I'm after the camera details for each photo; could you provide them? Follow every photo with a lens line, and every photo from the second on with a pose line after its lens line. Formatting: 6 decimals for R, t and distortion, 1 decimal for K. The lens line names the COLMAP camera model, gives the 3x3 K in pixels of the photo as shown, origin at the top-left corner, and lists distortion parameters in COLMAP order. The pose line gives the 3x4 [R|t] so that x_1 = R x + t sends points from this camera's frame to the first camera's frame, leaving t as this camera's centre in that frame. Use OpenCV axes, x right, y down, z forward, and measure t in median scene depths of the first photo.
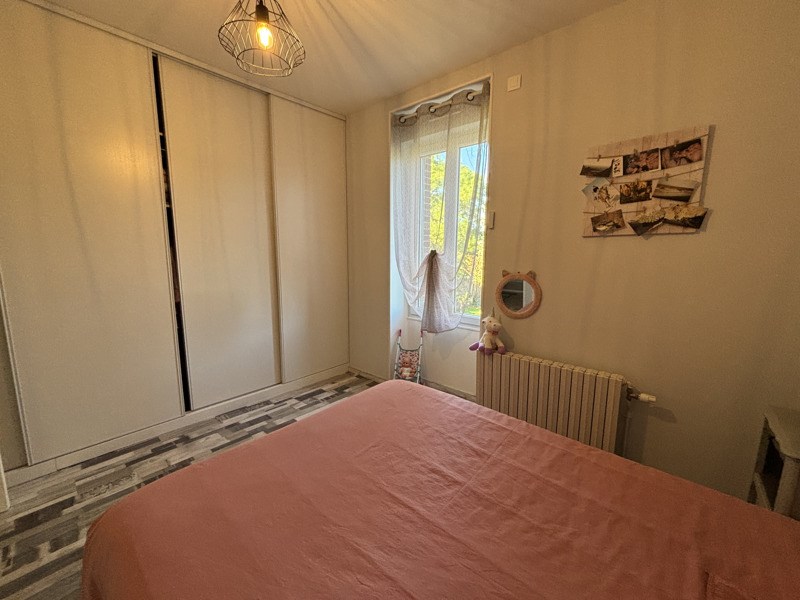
lens RADIAL K [[317.3, 0, 396.7], [0, 317.3, 295.5], [0, 0, 1]] dist [-0.014331, 0.000316]
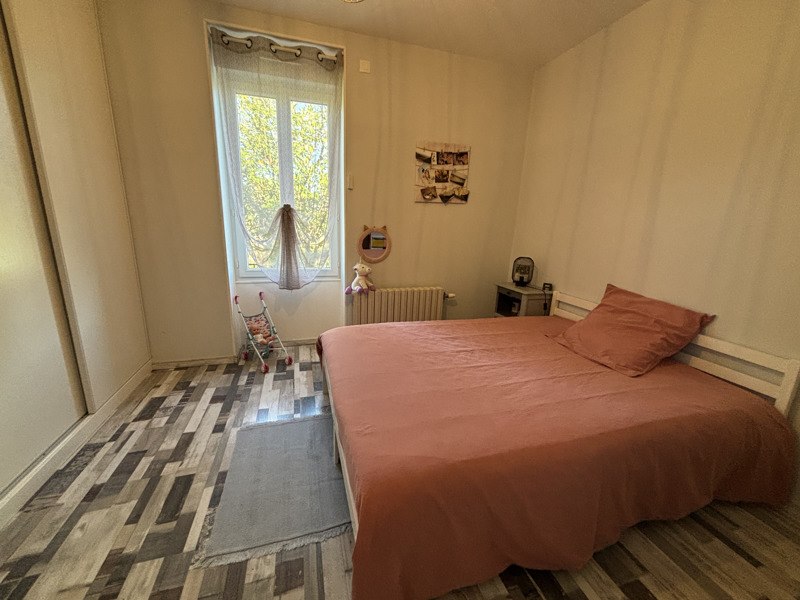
lens RADIAL K [[317.3, 0, 396.7], [0, 317.3, 295.5], [0, 0, 1]] dist [-0.014331, 0.000316]
pose [[0.525349, -0.179744, 0.831686, -0.699472], [0.084170, 0.983617, 0.159412, 0.005271], [-0.846714, -0.013744, 0.531871, 0.235422]]
